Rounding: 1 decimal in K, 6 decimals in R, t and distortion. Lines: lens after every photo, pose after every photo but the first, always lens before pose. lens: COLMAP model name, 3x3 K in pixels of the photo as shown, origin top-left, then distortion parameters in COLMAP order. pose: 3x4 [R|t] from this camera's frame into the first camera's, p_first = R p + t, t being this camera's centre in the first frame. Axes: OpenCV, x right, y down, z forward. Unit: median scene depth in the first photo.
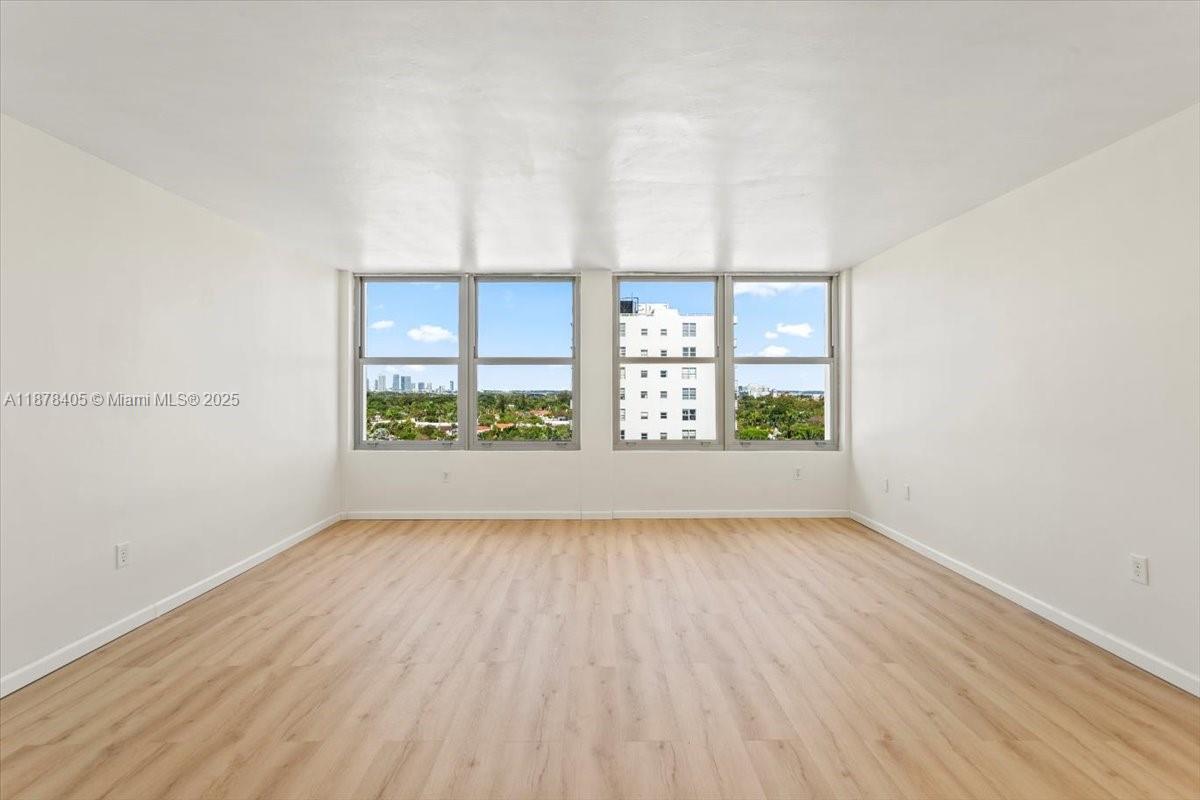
lens RADIAL K [[576.5, 0, 600.0], [0, 576.5, 400.0], [0, 0, 1]] dist [0.000941, 0.000151]
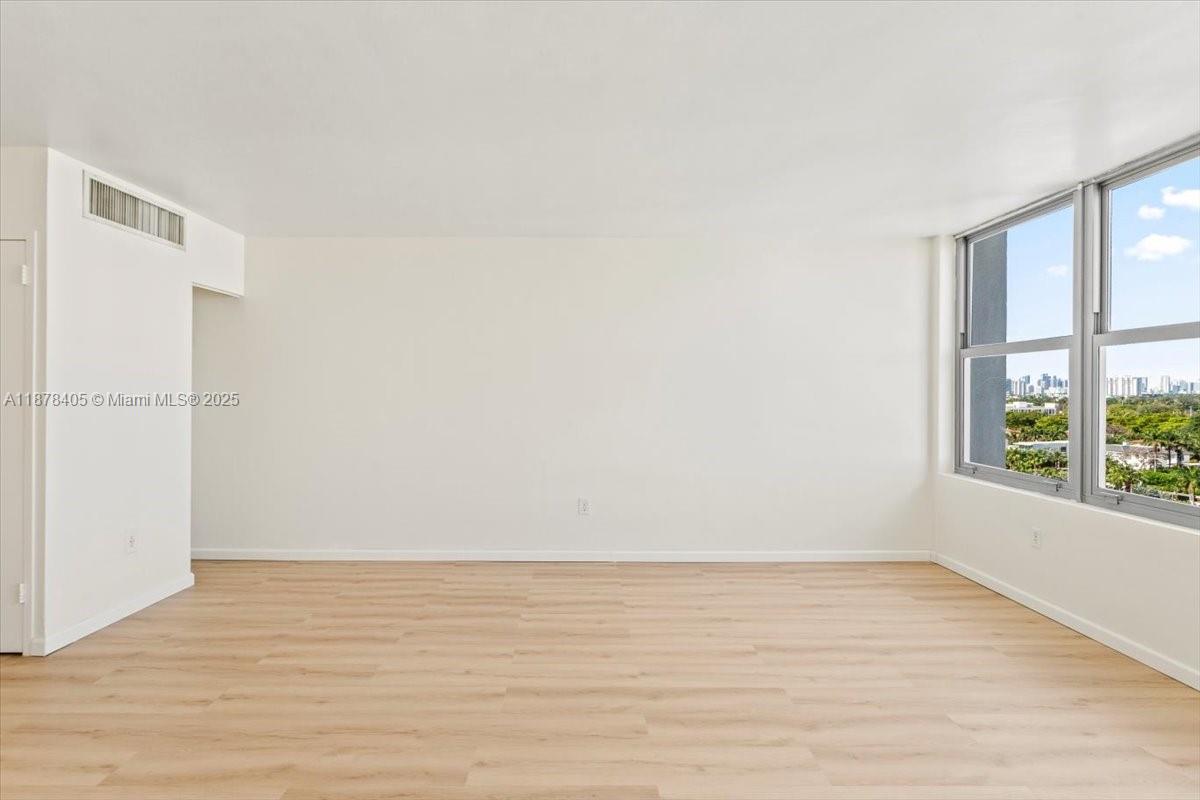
lens RADIAL K [[601.6, 0, 585.9], [0, 601.6, 400.1], [0, 0, 1]] dist [-0.014886, -0.001072]
pose [[-0.004598, 0.016451, -0.999854, 0.599972], [-0.021649, 0.999629, 0.016547, -0.016705], [0.999755, 0.021722, -0.004240, 0.918535]]
